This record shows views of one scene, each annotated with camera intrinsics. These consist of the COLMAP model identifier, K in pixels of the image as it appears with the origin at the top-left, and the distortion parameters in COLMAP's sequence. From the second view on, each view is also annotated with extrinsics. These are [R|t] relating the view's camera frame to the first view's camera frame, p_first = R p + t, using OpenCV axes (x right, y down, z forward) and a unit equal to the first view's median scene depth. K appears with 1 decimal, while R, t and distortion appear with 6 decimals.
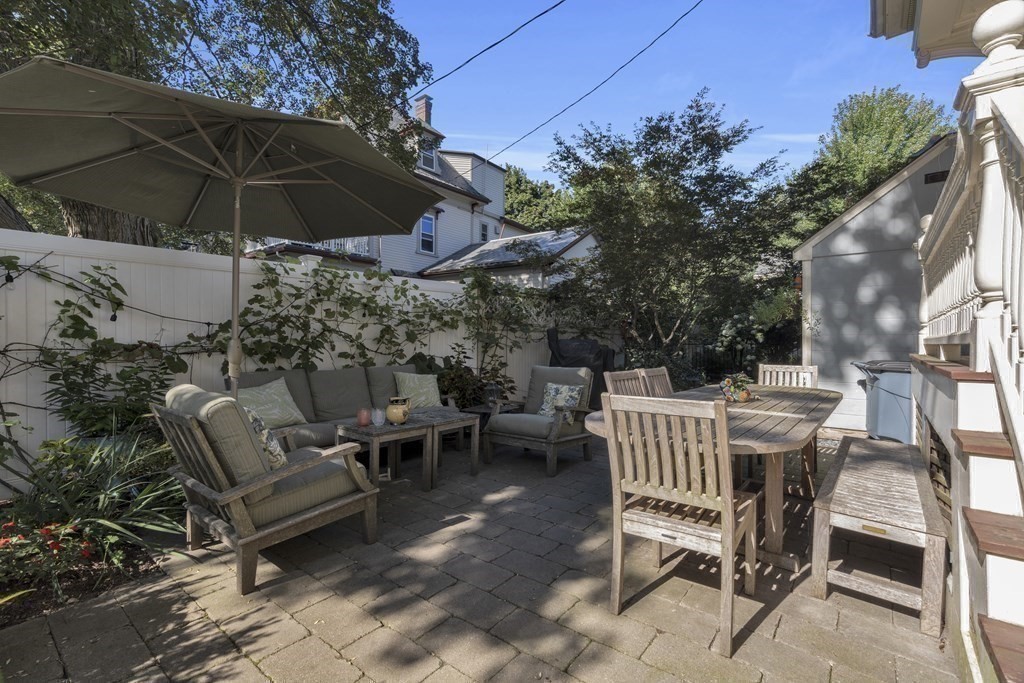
lens RADIAL K [[459.5, 0, 512.3], [0, 459.5, 340.1], [0, 0, 1]] dist [0.000759, 0.000074]
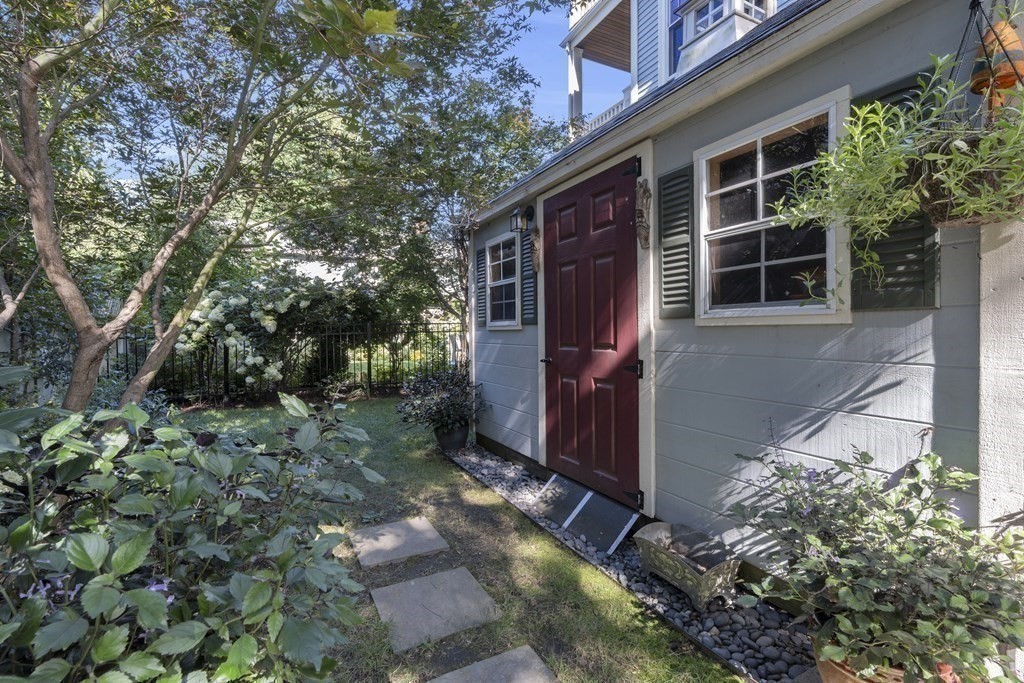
lens RADIAL K [[459.5, 0, 511.9], [0, 459.5, 338.0], [0, 0, 1]] dist [0.000759, 0.000074]
pose [[0.403368, -0.022190, 0.914769, 0.138098], [0.011775, 0.999749, 0.019060, 0.004485], [-0.914962, 0.003083, 0.403528, 0.490660]]
